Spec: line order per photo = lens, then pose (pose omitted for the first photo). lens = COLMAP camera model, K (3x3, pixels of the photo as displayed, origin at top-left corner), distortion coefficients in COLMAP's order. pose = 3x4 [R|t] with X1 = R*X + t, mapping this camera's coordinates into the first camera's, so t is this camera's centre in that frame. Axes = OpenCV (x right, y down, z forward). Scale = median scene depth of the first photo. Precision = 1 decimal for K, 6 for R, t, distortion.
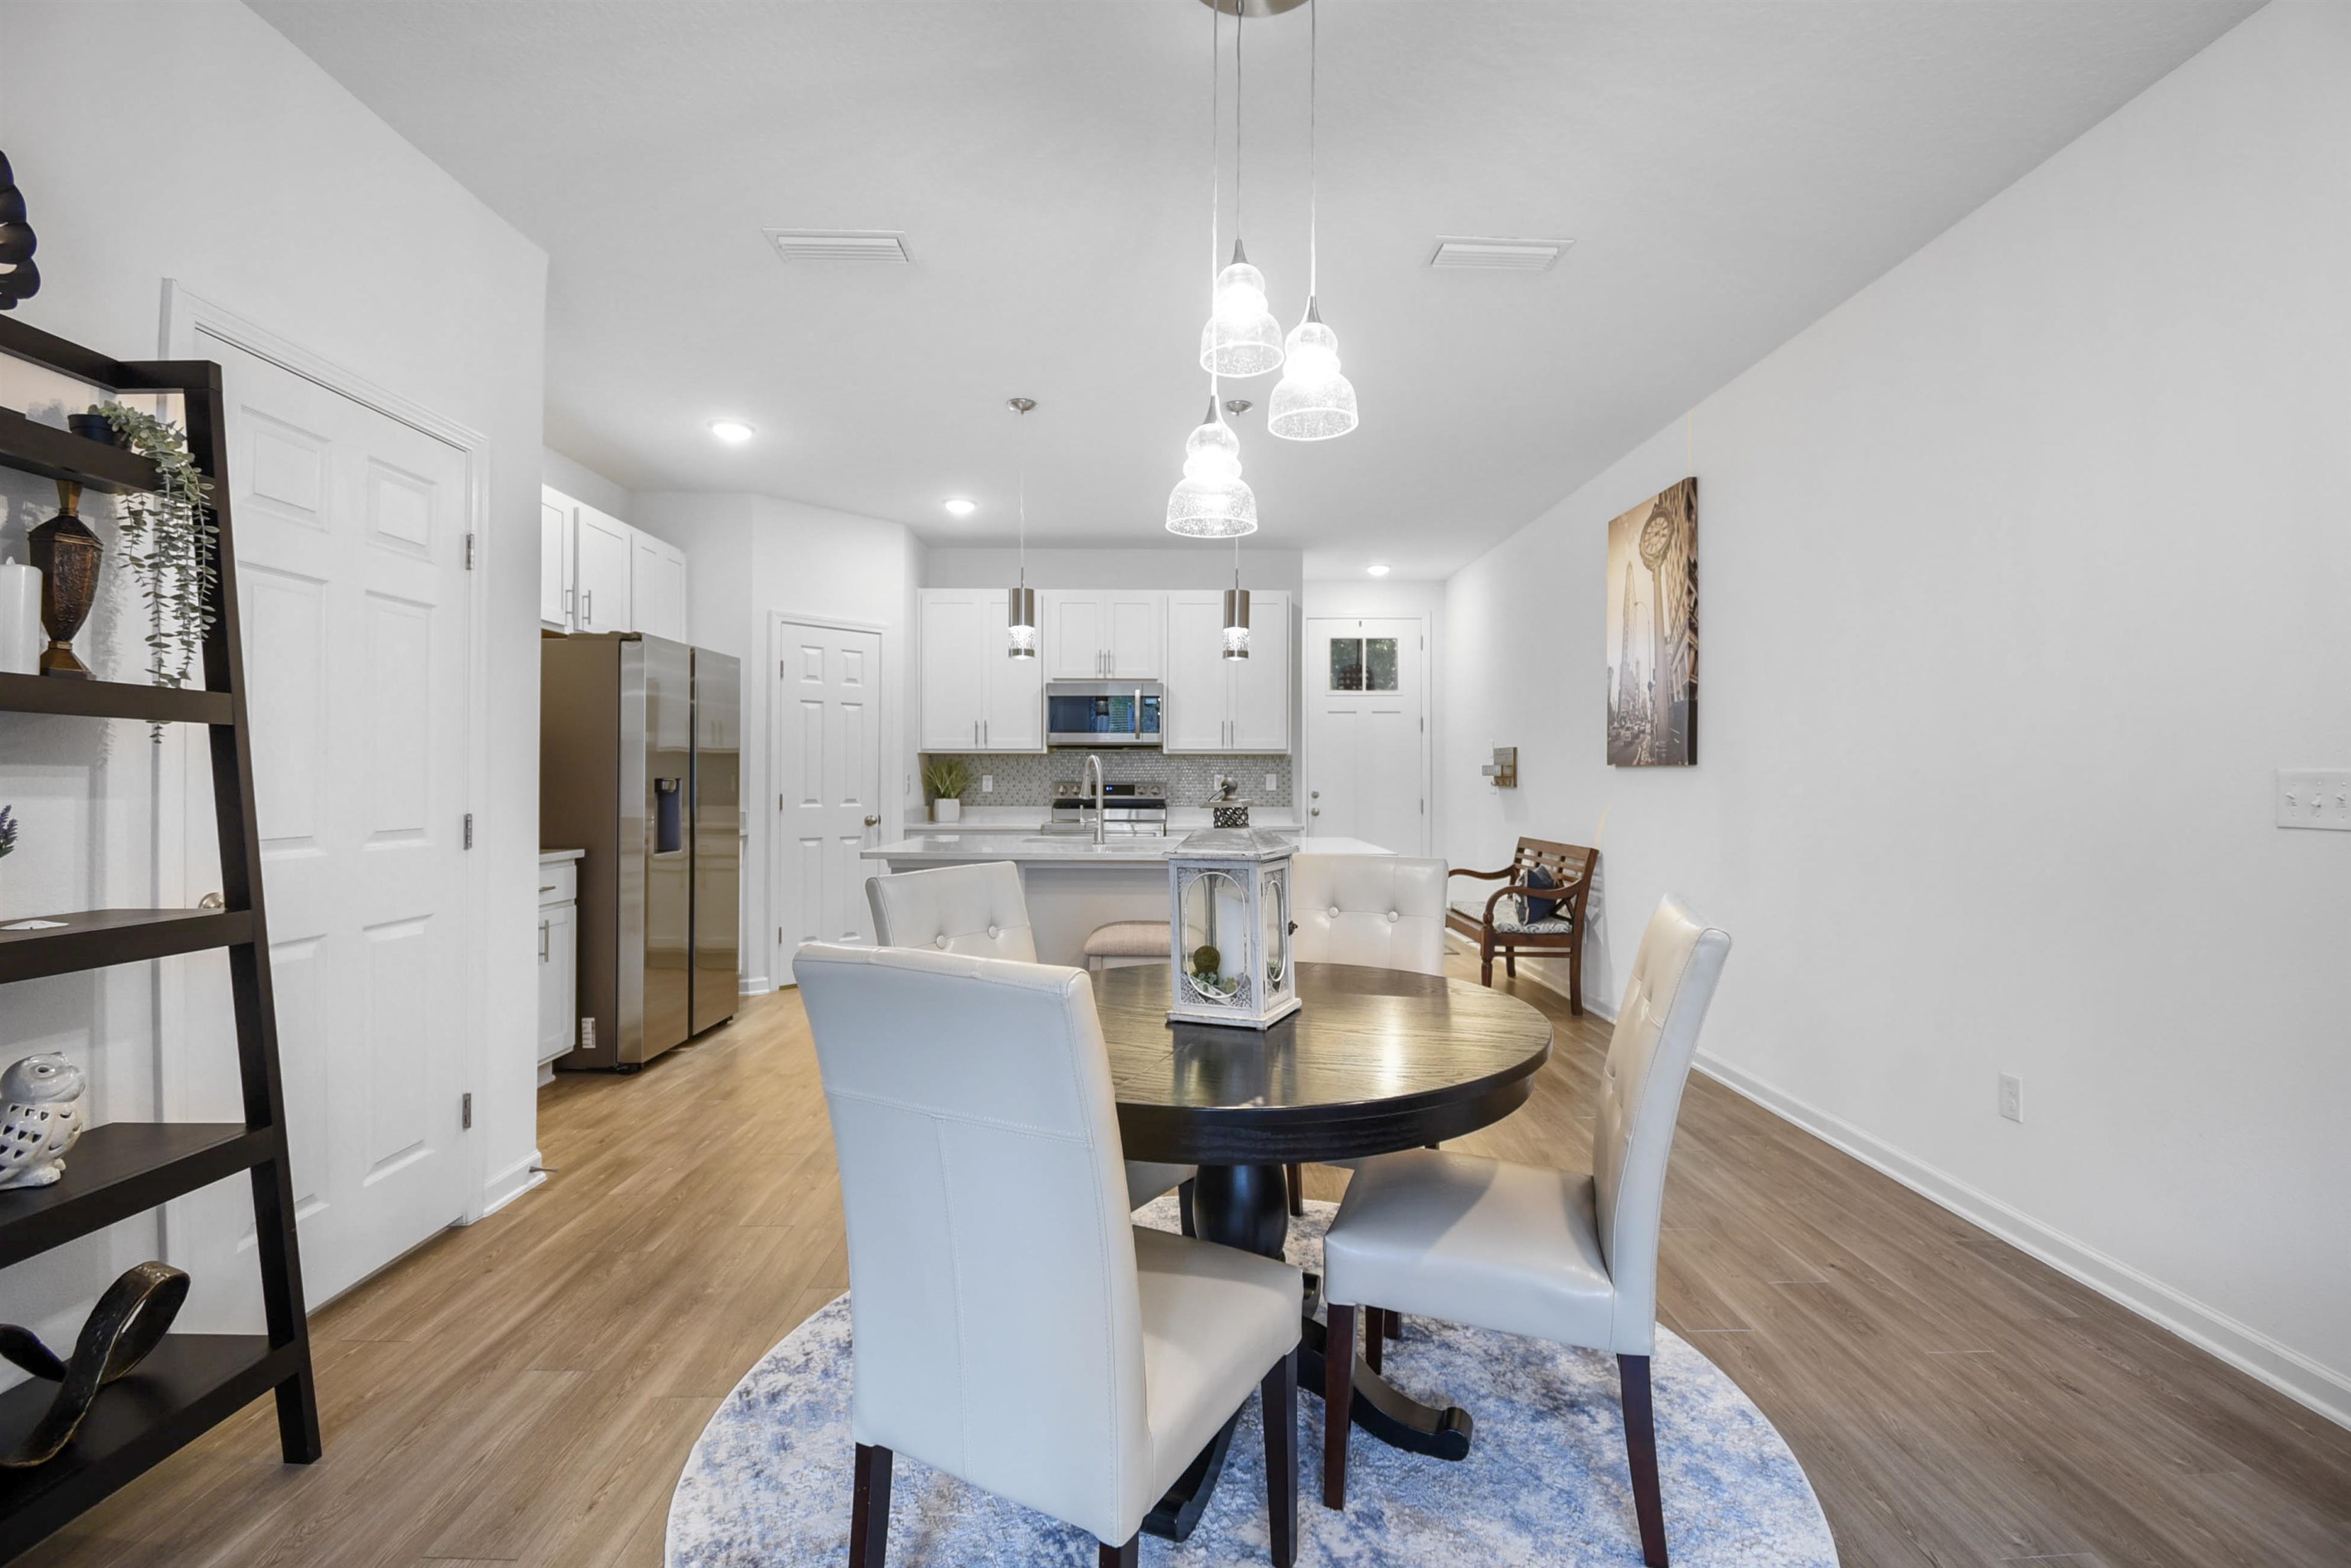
lens RADIAL K [[1041.9, 0, 1178.6], [0, 1041.9, 779.1], [0, 0, 1]] dist [-0.000404, 0.000189]
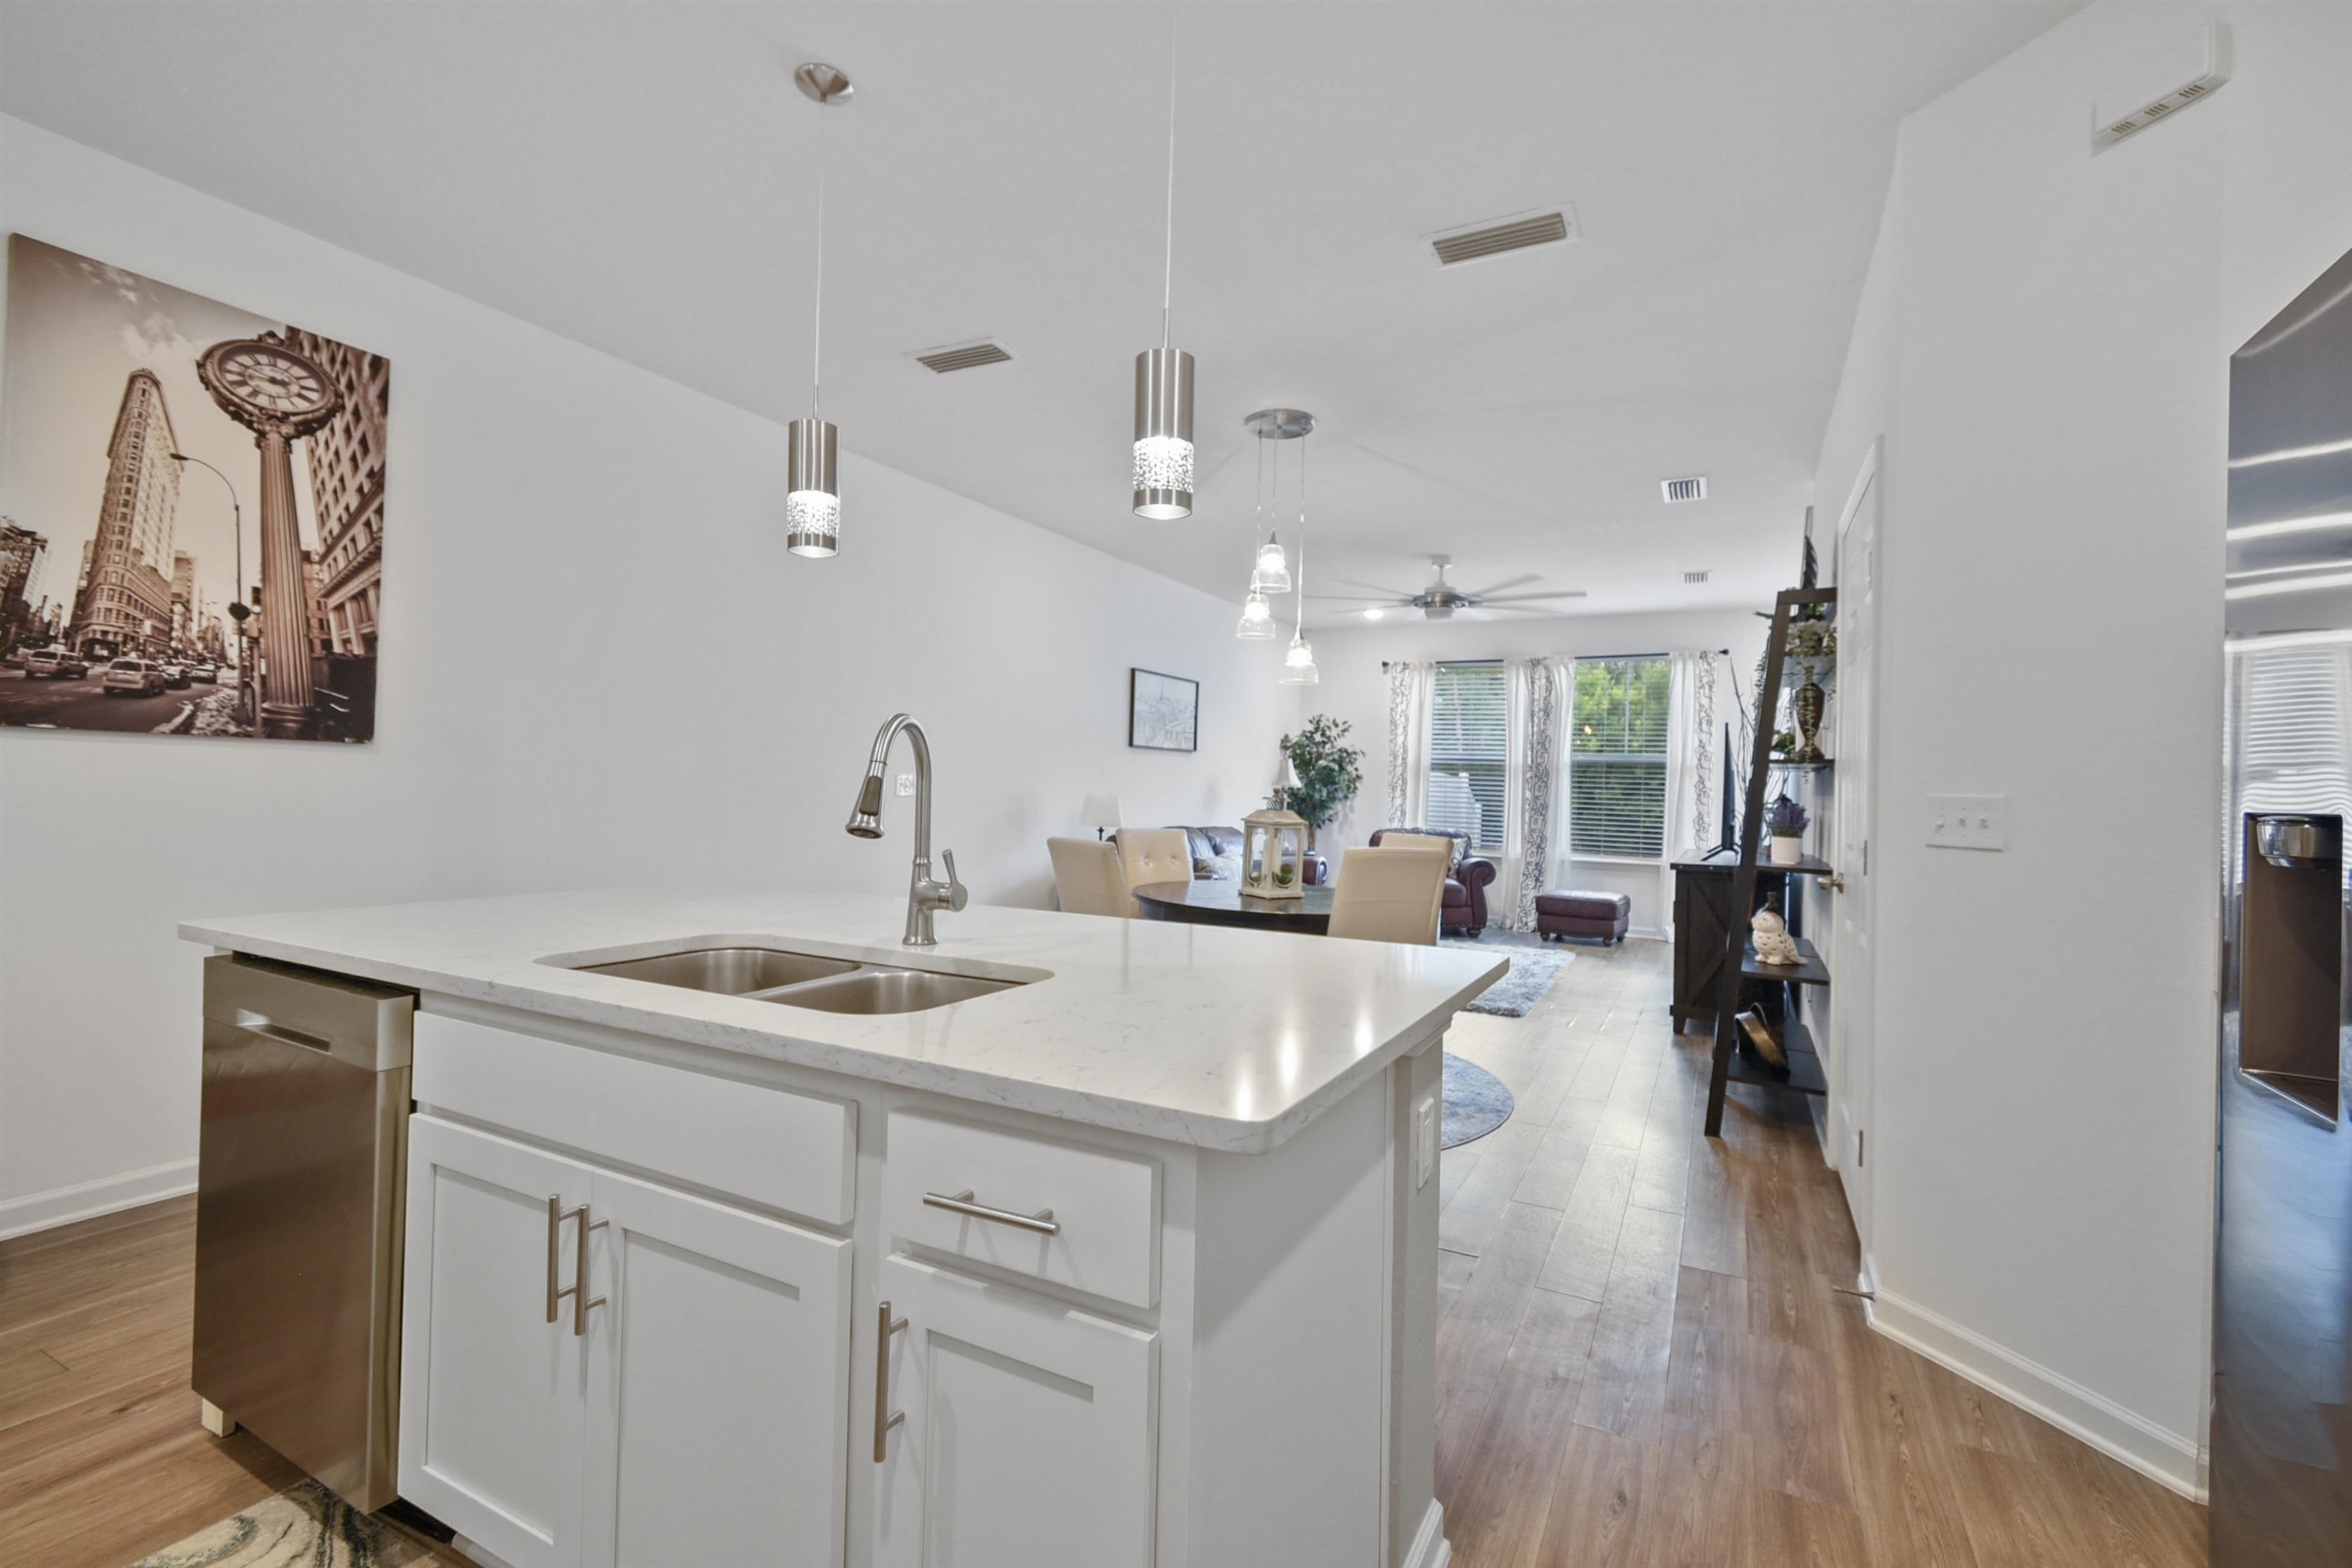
lens RADIAL K [[1042.4, 0, 1179.1], [0, 1042.4, 779.1], [0, 0, 1]] dist [-0.000404, 0.000189]
pose [[-0.880456, -0.022206, 0.473607, -0.244188], [-0.028009, 0.999594, -0.005203, -0.000392], [-0.473300, -0.017846, -0.880721, 0.912510]]
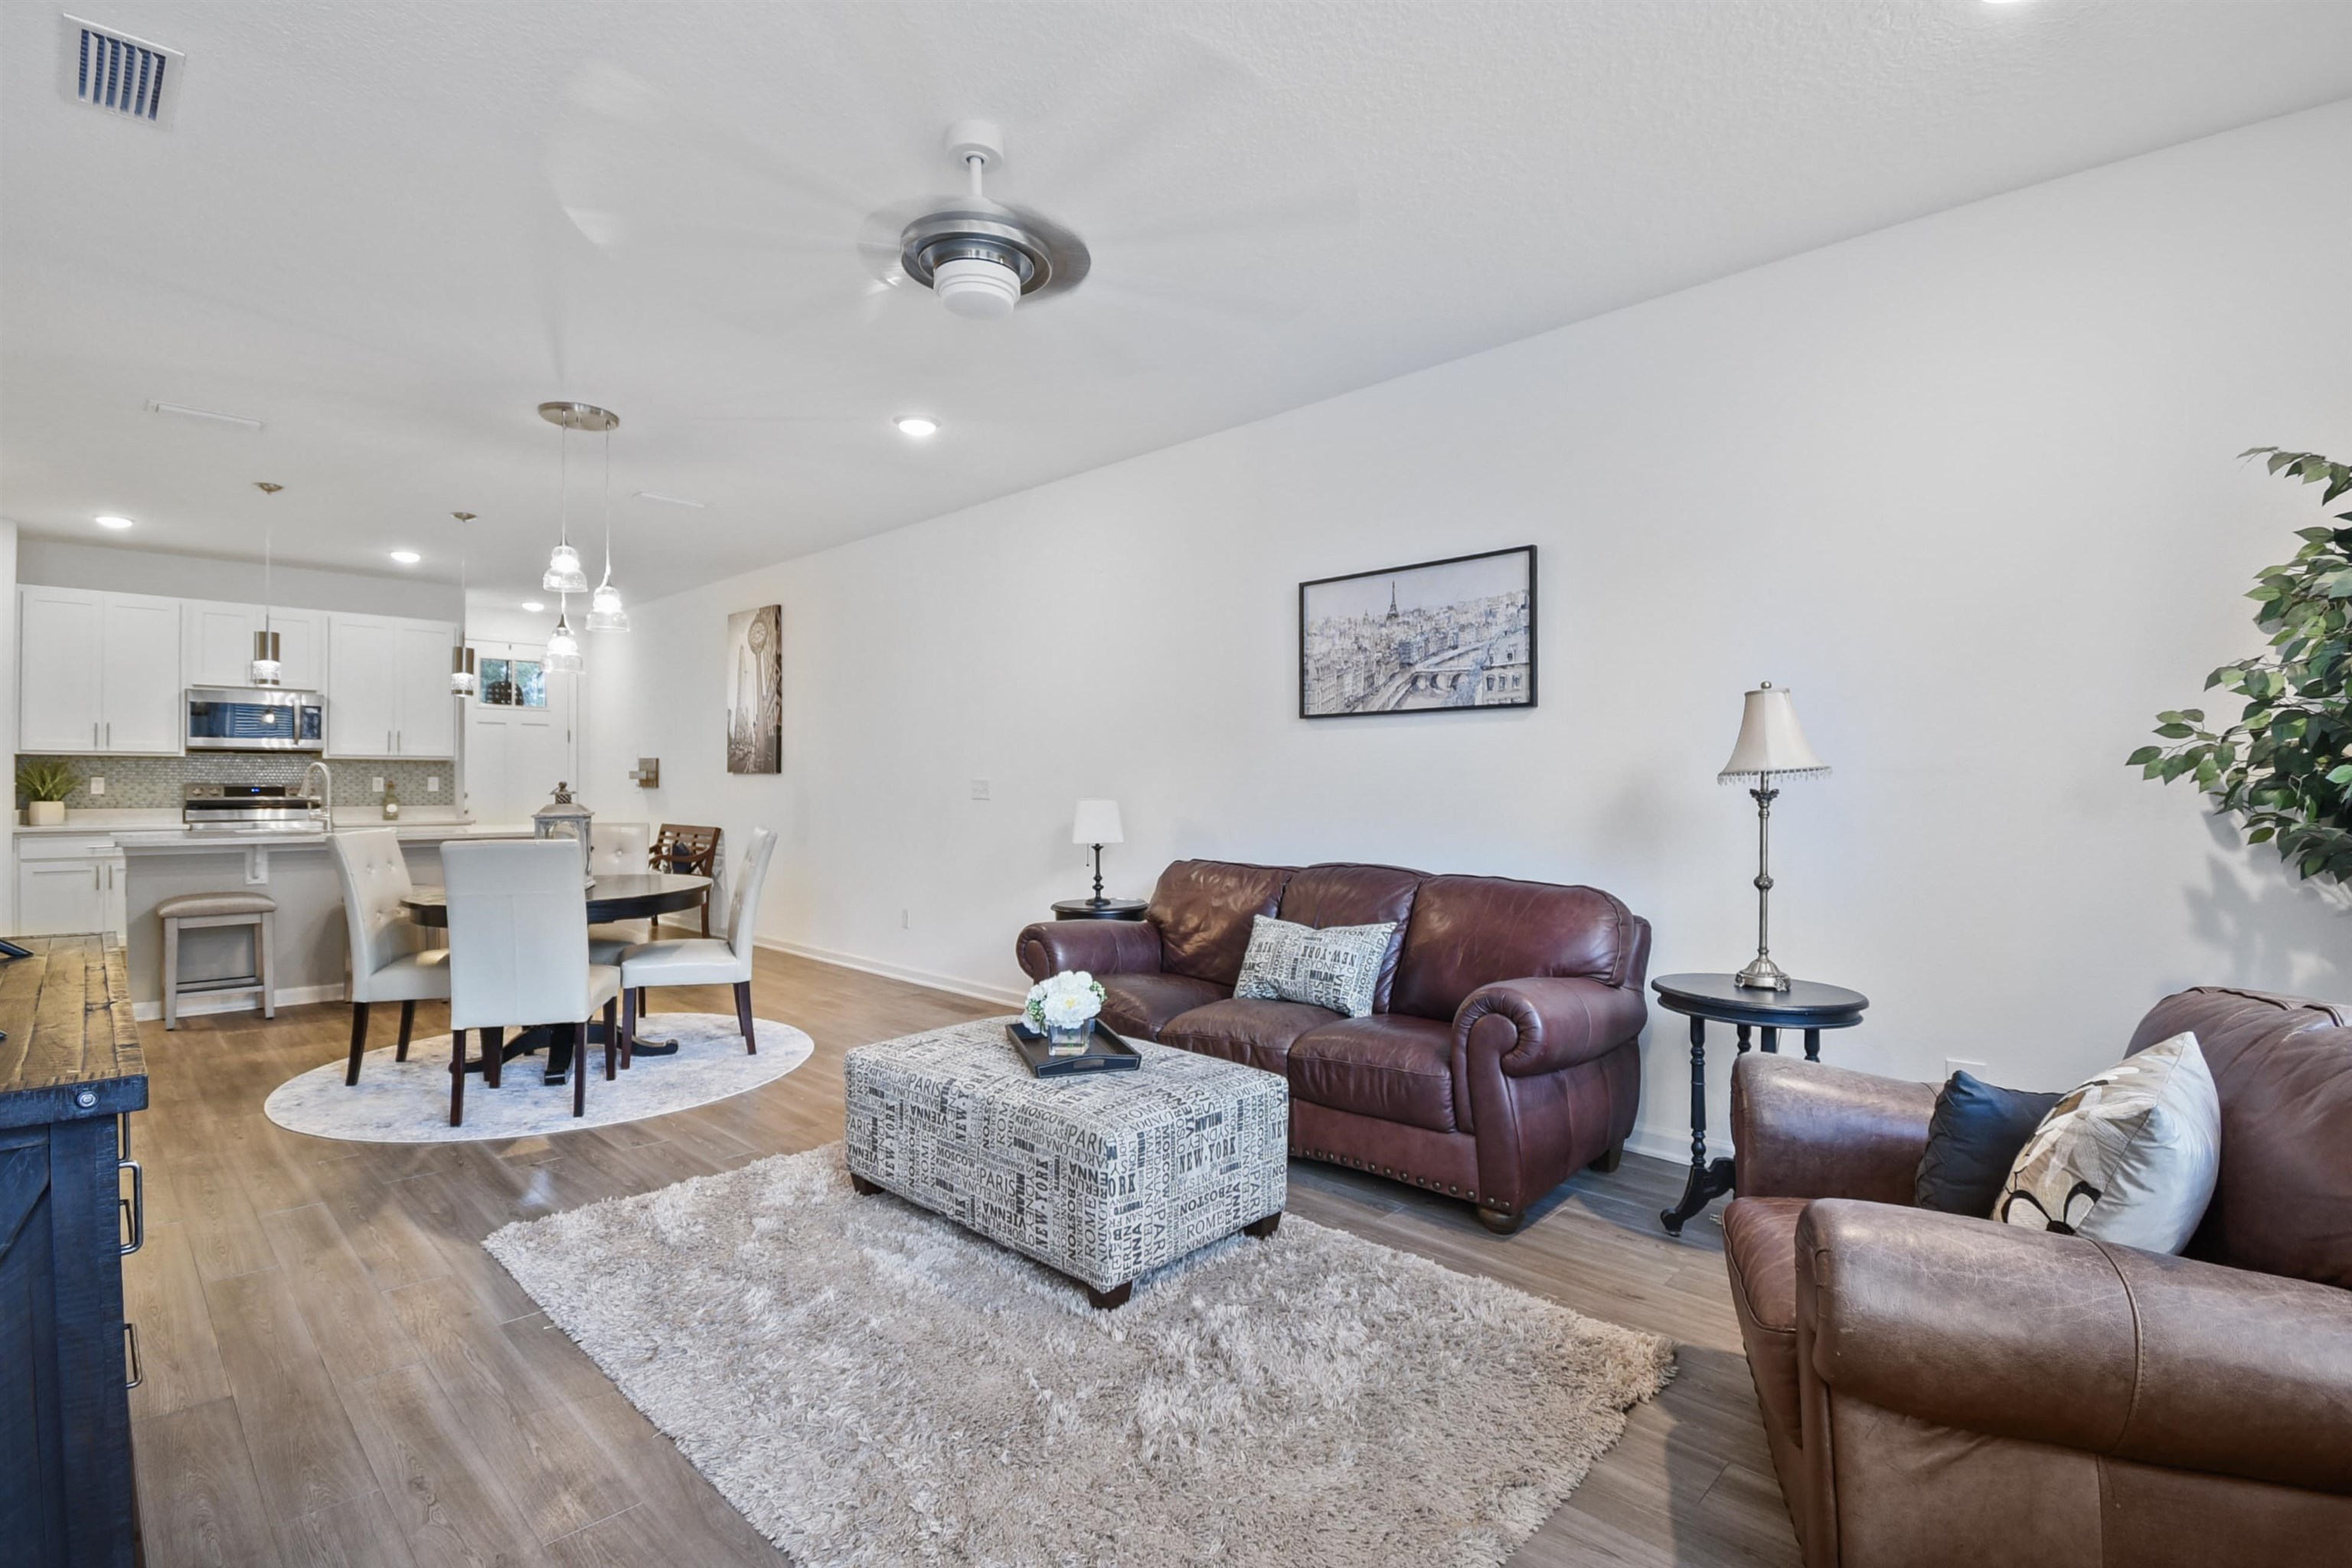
lens RADIAL K [[1077.5, 0, 1168.7], [0, 1077.5, 775.9], [0, 0, 1]] dist [0.029003, -0.025339]
pose [[0.706251, 0.004150, 0.707949, -0.203072], [-0.000813, 0.999987, -0.005052, -0.000842], [-0.707961, 0.002992, 0.706245, -0.461911]]
